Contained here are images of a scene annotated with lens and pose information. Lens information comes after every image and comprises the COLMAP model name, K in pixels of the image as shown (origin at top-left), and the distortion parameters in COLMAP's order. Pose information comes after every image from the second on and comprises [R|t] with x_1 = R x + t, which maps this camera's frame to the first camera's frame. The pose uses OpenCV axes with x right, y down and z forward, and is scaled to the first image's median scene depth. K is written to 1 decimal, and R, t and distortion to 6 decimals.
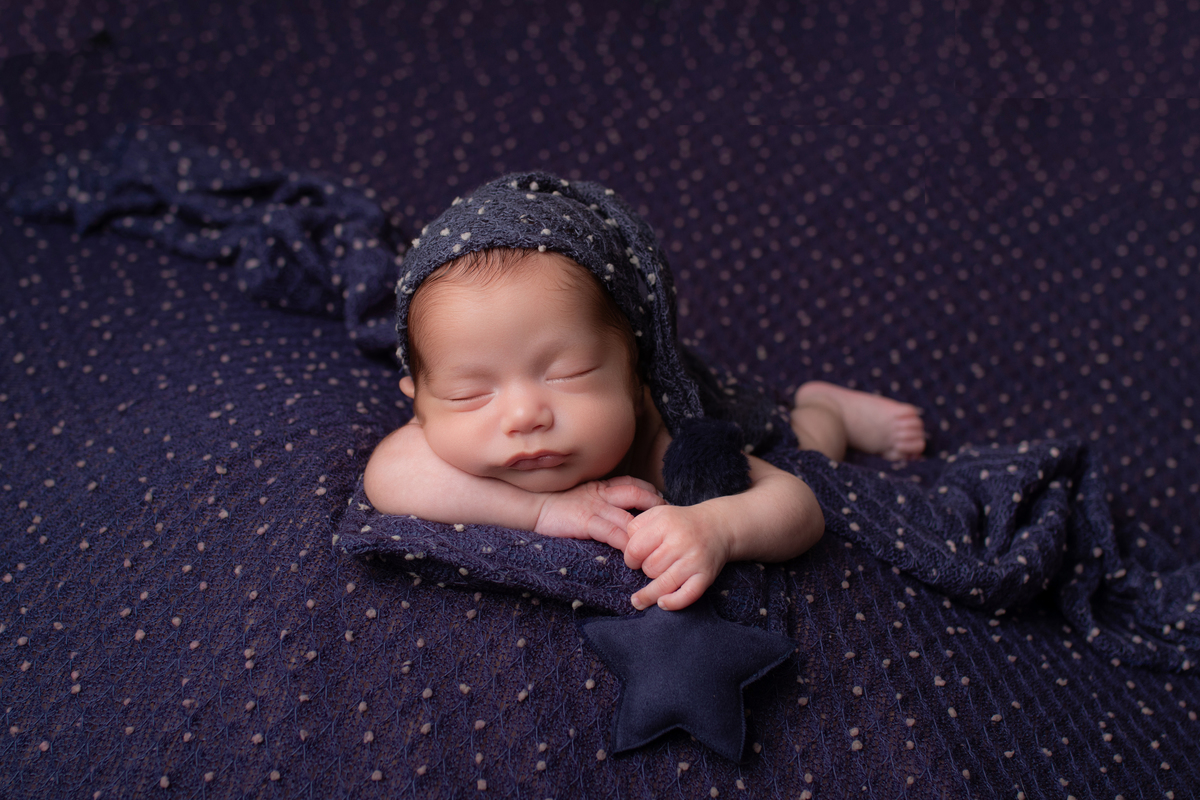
lens RADIAL K [[1897.9, 0, 600.0], [0, 1897.9, 400.0], [0, 0, 1]] dist [-0.044103, -0.069883]
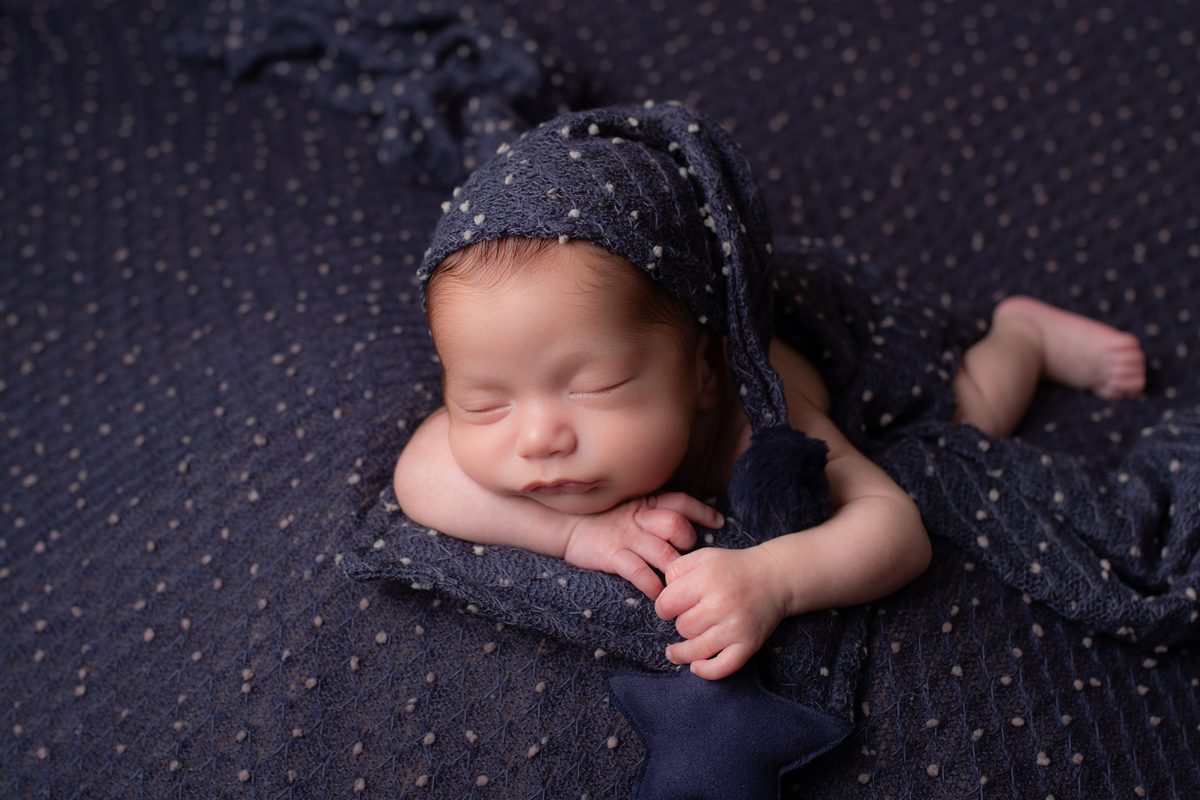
lens RADIAL K [[1897.9, 0, 600.0], [0, 1897.9, 400.0], [0, 0, 1]] dist [-0.044103, -0.069883]
pose [[0.966512, 0.066497, -0.247857, 0.180101], [-0.012946, 0.977249, 0.211700, -0.175014], [0.256296, -0.201401, 0.945383, 0.185133]]
